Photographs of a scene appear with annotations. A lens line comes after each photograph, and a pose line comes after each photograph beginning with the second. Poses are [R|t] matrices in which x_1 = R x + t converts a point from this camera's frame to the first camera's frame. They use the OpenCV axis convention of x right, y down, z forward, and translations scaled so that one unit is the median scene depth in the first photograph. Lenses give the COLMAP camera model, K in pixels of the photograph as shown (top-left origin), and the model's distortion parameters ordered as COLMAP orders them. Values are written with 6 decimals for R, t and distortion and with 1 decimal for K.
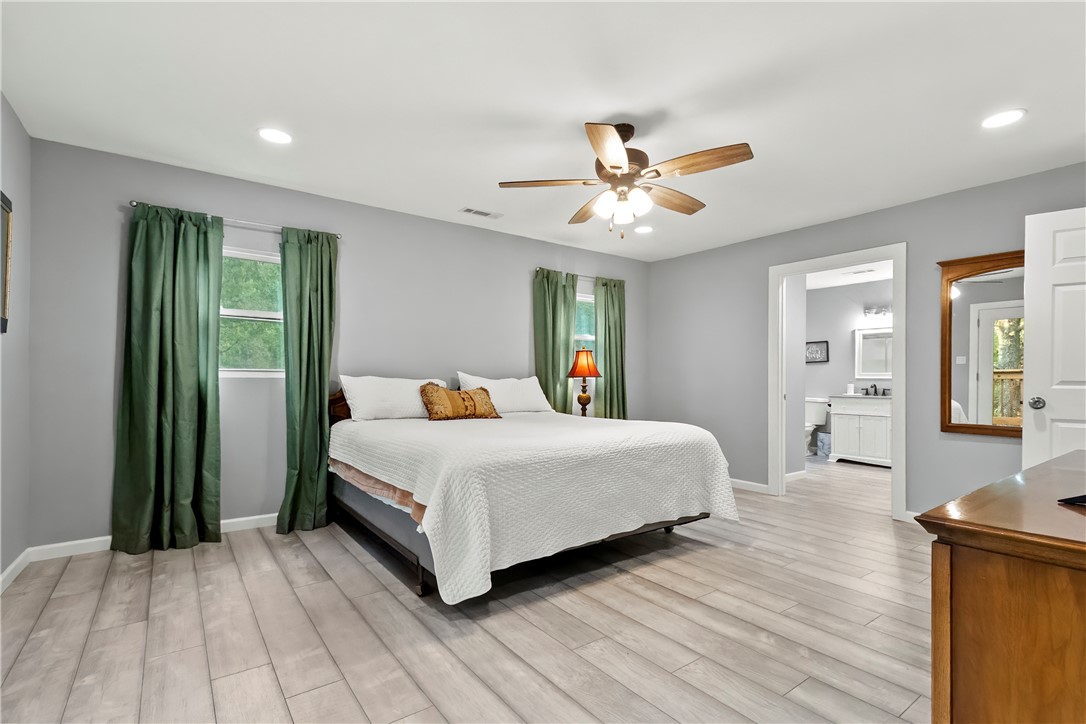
lens RADIAL K [[503.6, 0, 540.8], [0, 503.6, 364.2], [0, 0, 1]] dist [0.000037, -0.000185]
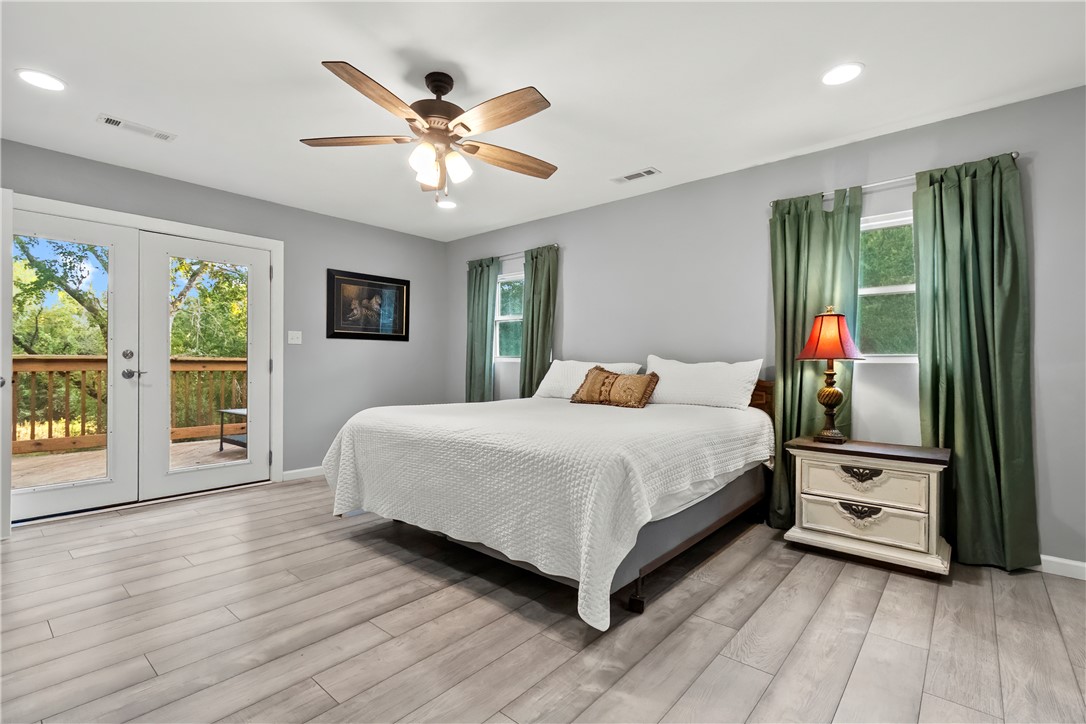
lens RADIAL K [[503.6, 0, 540.8], [0, 503.6, 364.2], [0, 0, 1]] dist [0.000037, -0.000185]
pose [[0.223054, 0.006080, -0.974787, 0.748870], [0.031422, 0.999416, 0.013424, 0.014880], [0.974300, -0.033624, 0.222732, 0.660703]]
